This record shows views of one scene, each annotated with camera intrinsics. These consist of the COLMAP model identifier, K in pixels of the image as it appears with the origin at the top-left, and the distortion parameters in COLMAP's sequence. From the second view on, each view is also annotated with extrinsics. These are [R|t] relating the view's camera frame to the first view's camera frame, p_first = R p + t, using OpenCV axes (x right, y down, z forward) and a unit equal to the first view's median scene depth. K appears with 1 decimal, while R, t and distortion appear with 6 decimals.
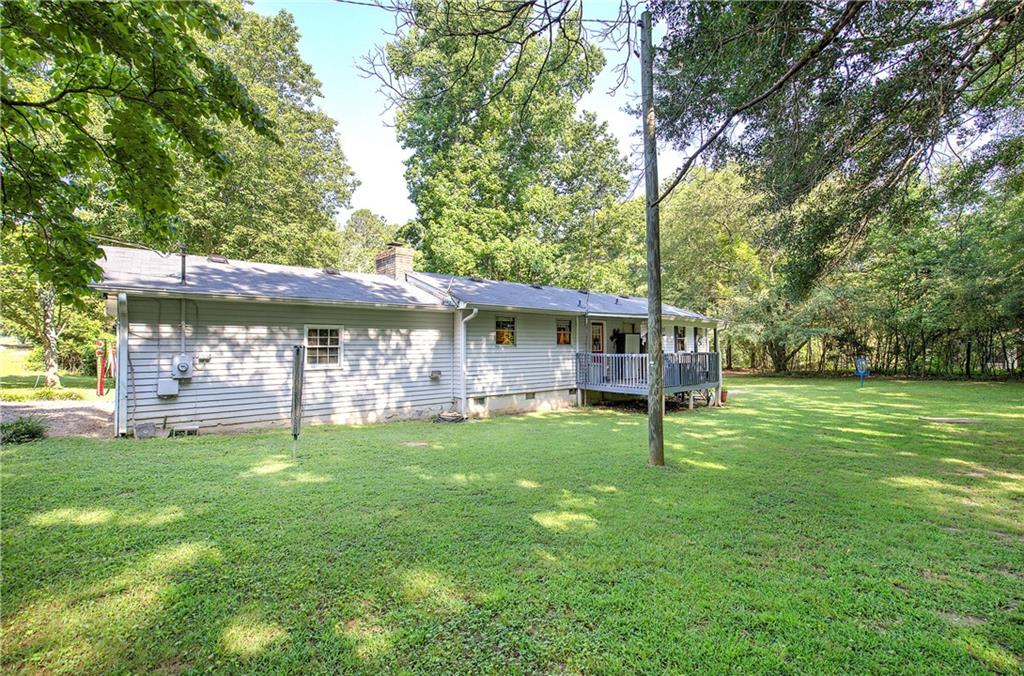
lens RADIAL K [[432.8, 0, 509.5], [0, 432.8, 341.4], [0, 0, 1]] dist [-0.004931, 0.001831]
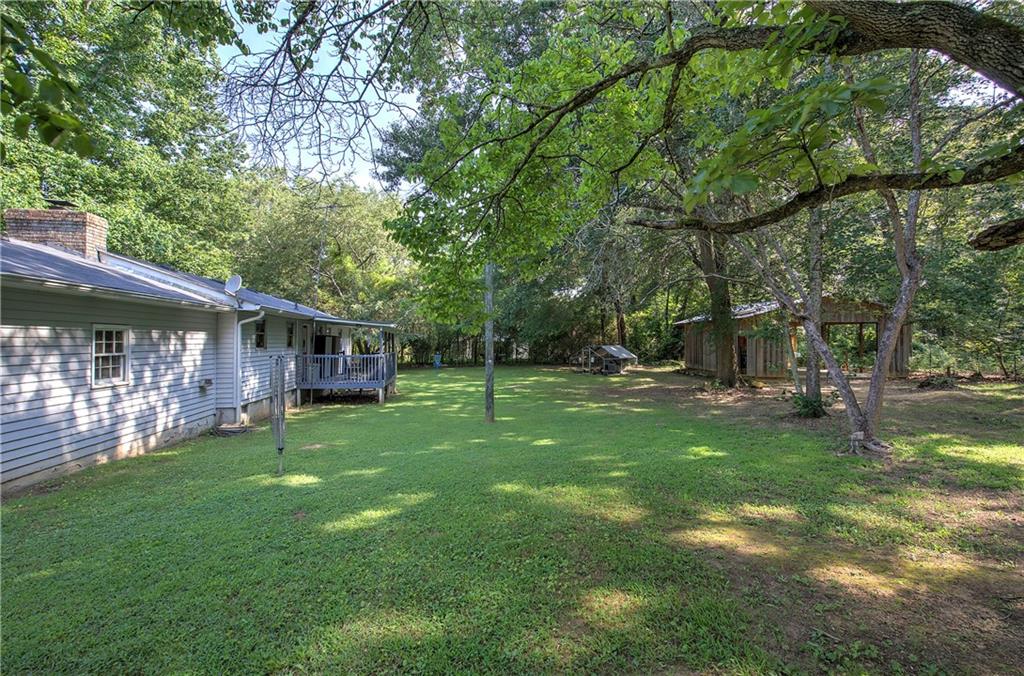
lens RADIAL K [[432.8, 0, 503.5], [0, 432.8, 339.9], [0, 0, 1]] dist [-0.004931, 0.001831]
pose [[0.525862, 0.007512, 0.850537, -0.647680], [-0.012776, 0.999918, -0.000933, -0.019100], [-0.850474, -0.010376, 0.525915, 0.046542]]
